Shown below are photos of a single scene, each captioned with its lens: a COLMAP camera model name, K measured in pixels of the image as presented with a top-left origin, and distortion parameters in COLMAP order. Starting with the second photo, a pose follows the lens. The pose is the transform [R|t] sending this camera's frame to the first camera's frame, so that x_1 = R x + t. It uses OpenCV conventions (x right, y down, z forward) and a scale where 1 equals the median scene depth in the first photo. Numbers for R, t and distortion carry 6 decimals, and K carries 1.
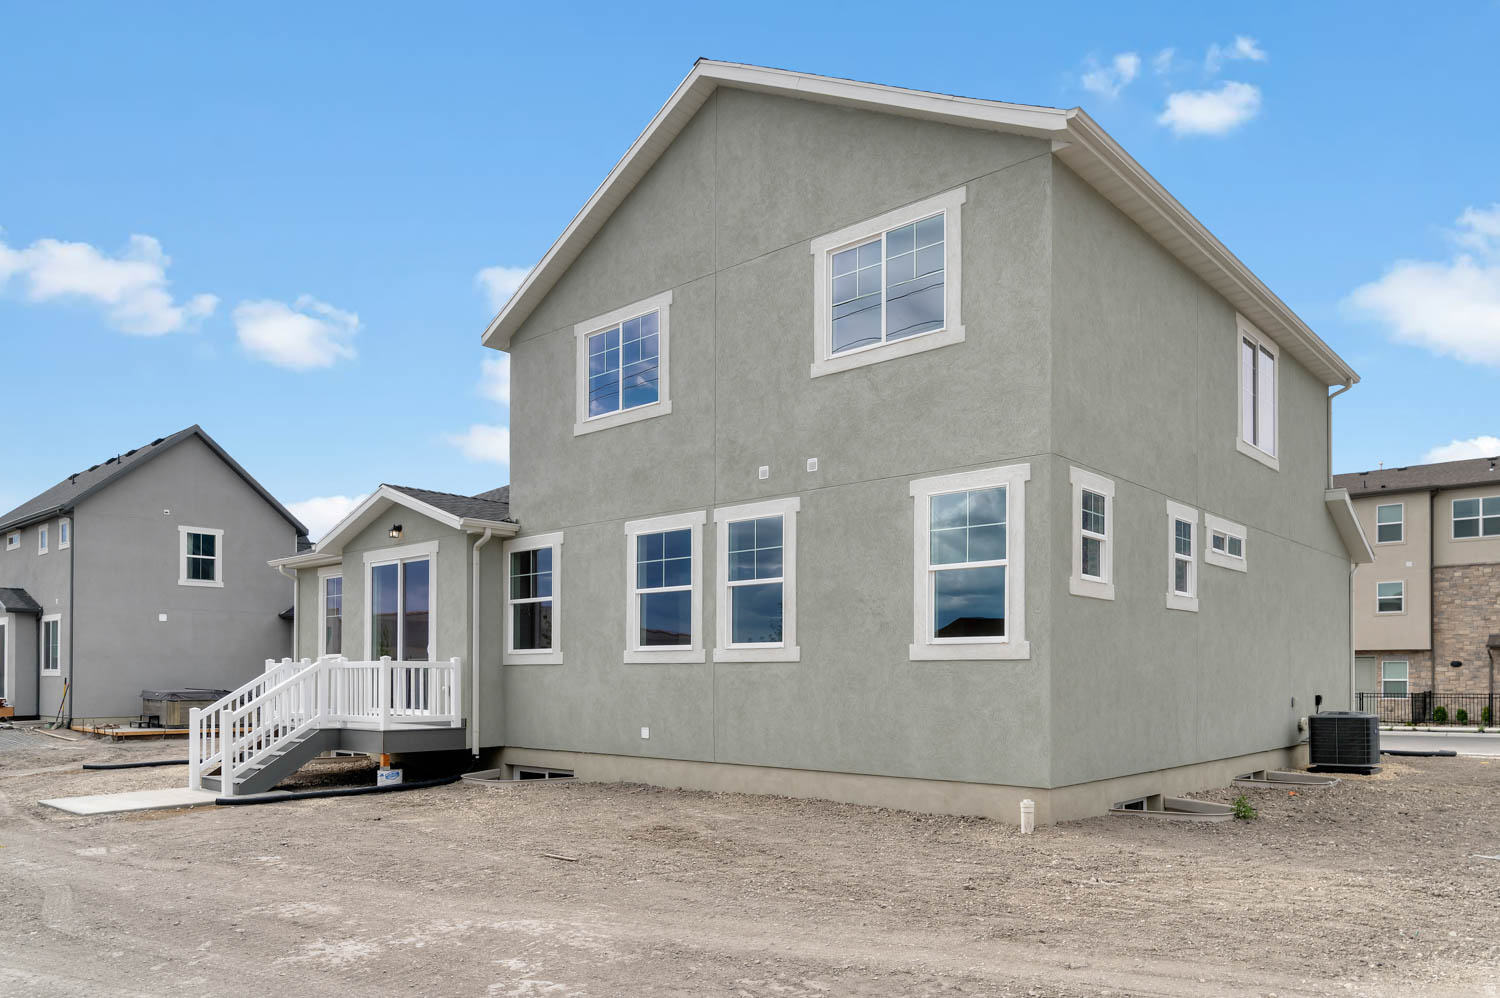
lens RADIAL K [[994.0, 0, 749.1], [0, 994.0, 396.7], [0, 0, 1]] dist [0.002314, 0.000635]
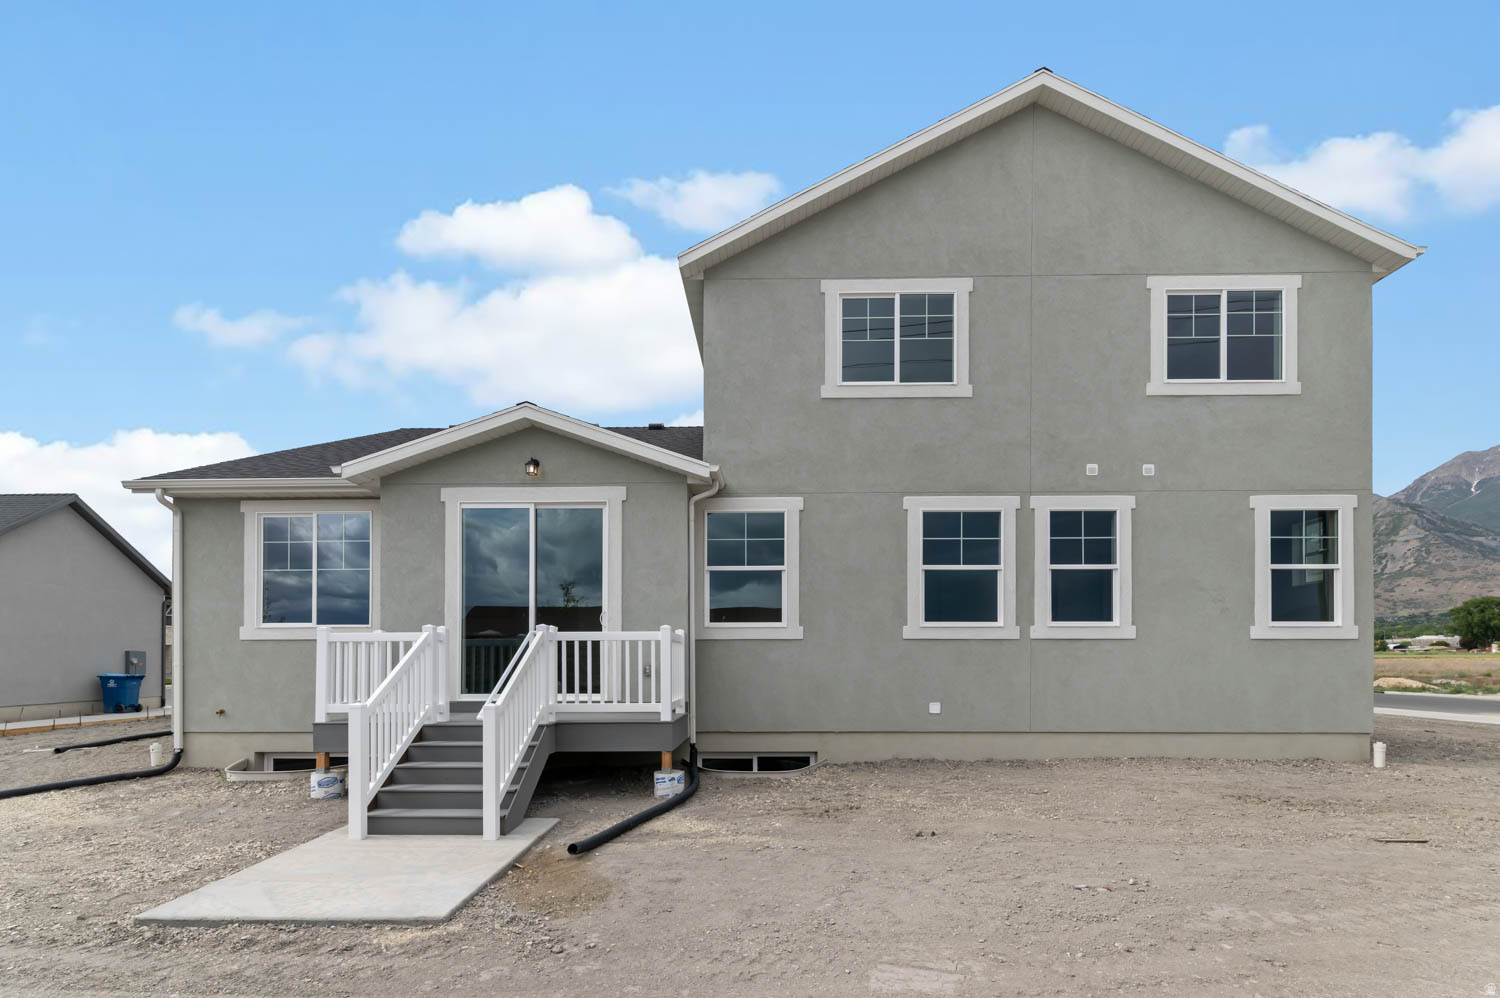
lens RADIAL K [[690.1, 0, 752.0], [0, 690.1, 507.1], [0, 0, 1]] dist [0.002411, 0.000426]
pose [[0.758038, 0.133680, 0.638363, -0.688216], [-0.175643, 0.984451, 0.002417, 0.165947], [-0.628114, -0.113956, 0.769732, 0.589367]]
